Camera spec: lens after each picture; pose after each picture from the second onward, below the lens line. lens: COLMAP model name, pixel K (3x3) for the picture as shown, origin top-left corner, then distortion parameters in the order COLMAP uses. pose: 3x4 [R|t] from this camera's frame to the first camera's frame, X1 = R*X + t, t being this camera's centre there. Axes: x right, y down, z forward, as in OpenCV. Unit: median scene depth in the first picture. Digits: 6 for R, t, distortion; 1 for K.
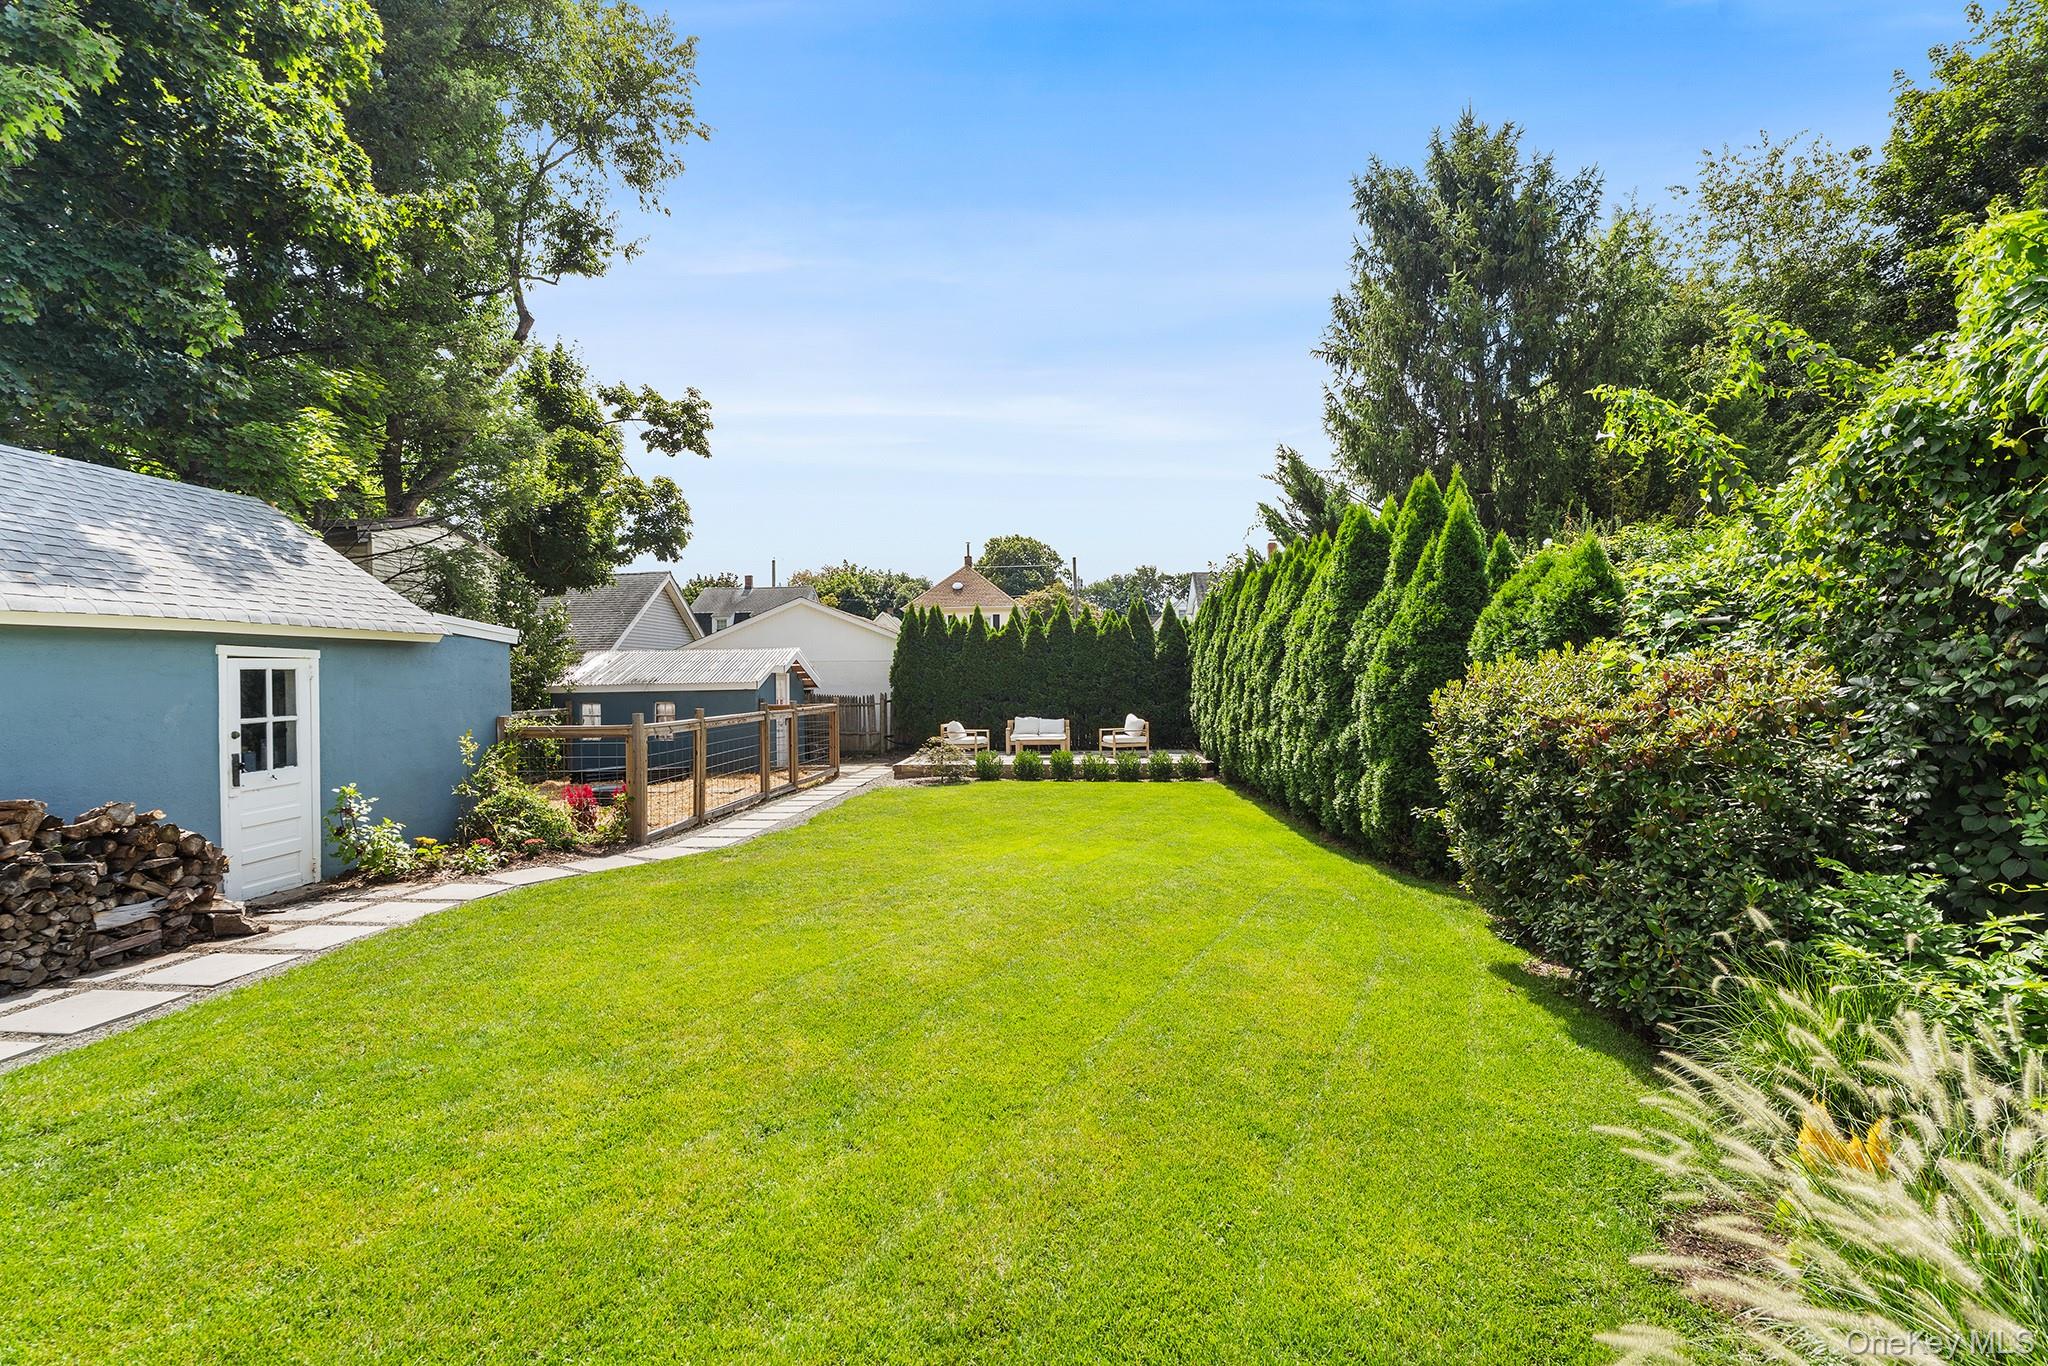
lens RADIAL K [[918.3, 0, 1024.0], [0, 918.3, 683.0], [0, 0, 1]] dist [-0.013077, 0.000874]
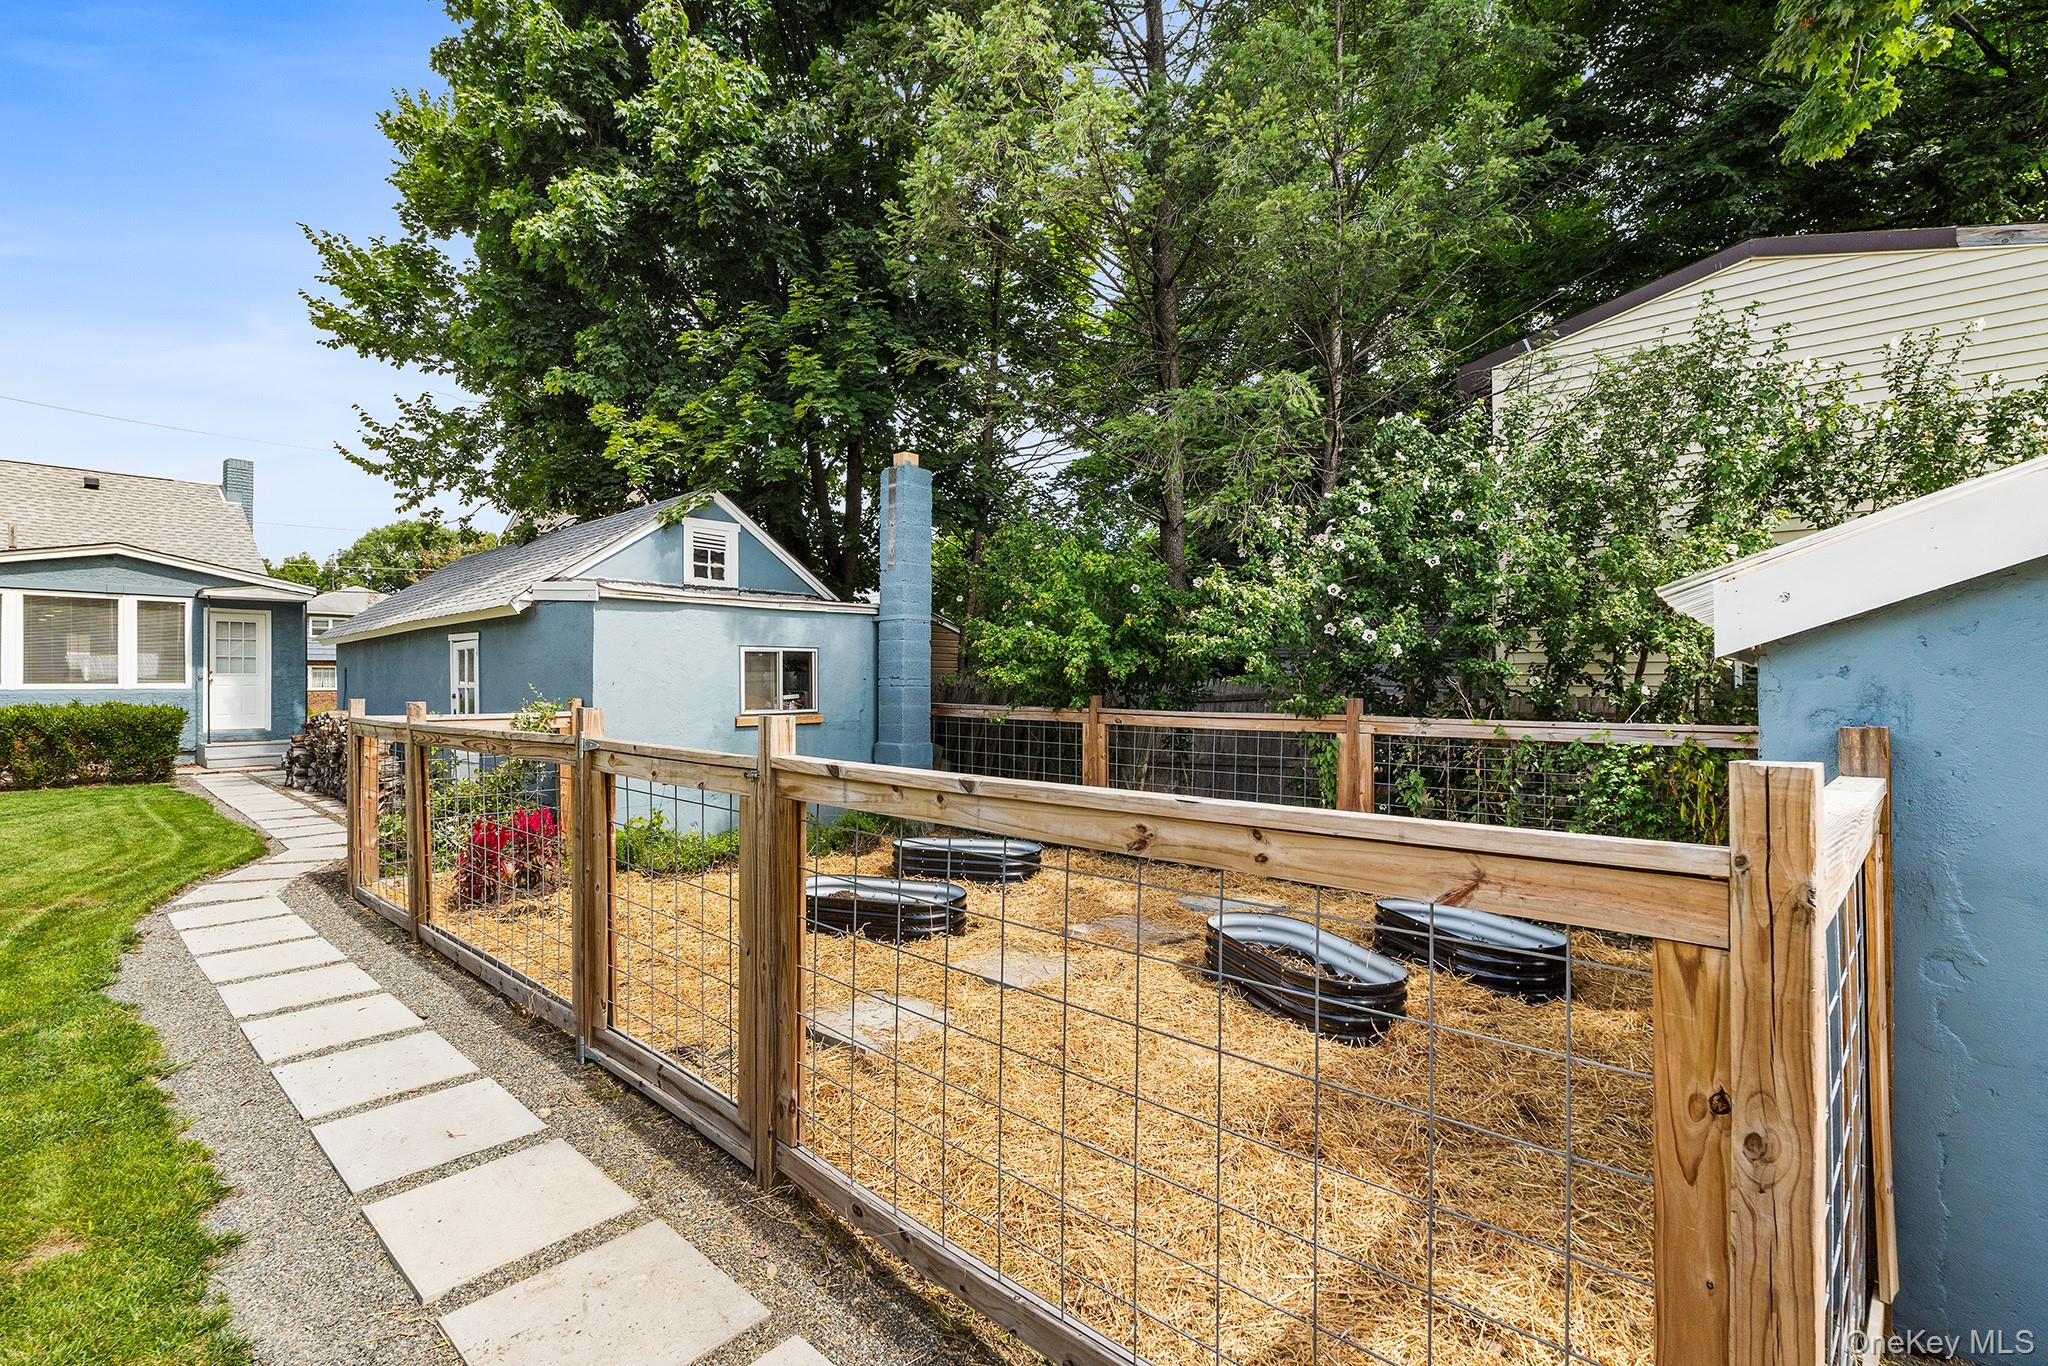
lens RADIAL K [[909.2, 0, 1018.0], [0, 909.2, 679.4], [0, 0, 1]] dist [-0.012629, 0.000329]
pose [[-0.612805, 0.012651, -0.790133, -0.118484], [0.006143, 0.999918, 0.011245, 0.008631], [0.790210, 0.002037, -0.612832, 1.101642]]
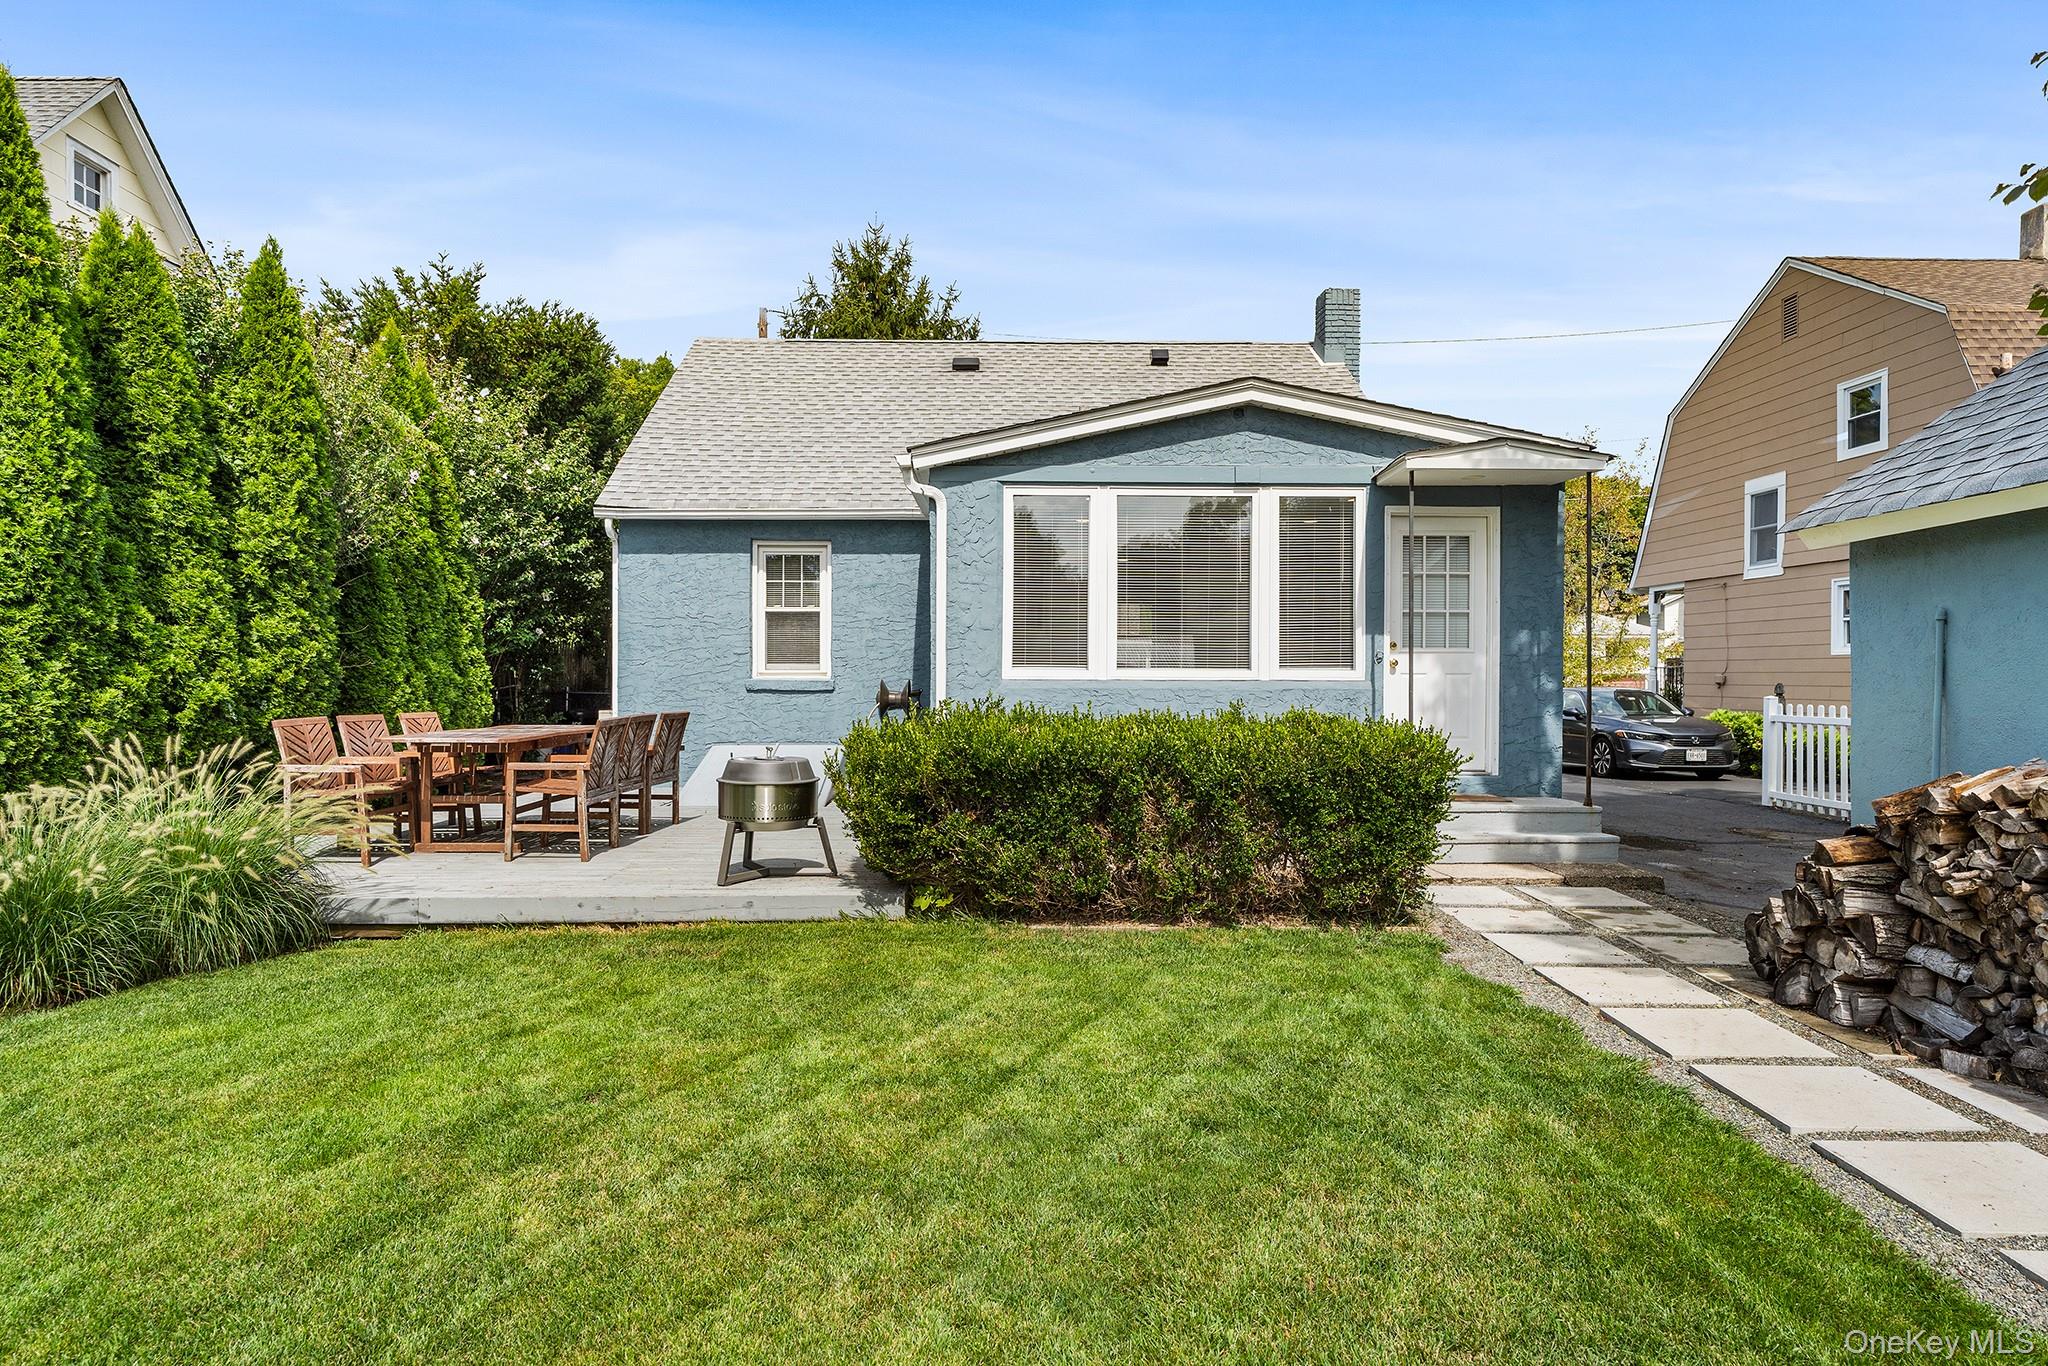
lens RADIAL K [[1204.2, 0, 1024.0], [0, 1204.2, 683.0], [0, 0, 1]] dist [-0.000675, -0.002653]
pose [[-0.998068, 0.009342, -0.061420, -0.129649], [0.008777, 0.999917, 0.009464, 0.017388], [0.061503, 0.008906, -0.998067, 0.431984]]
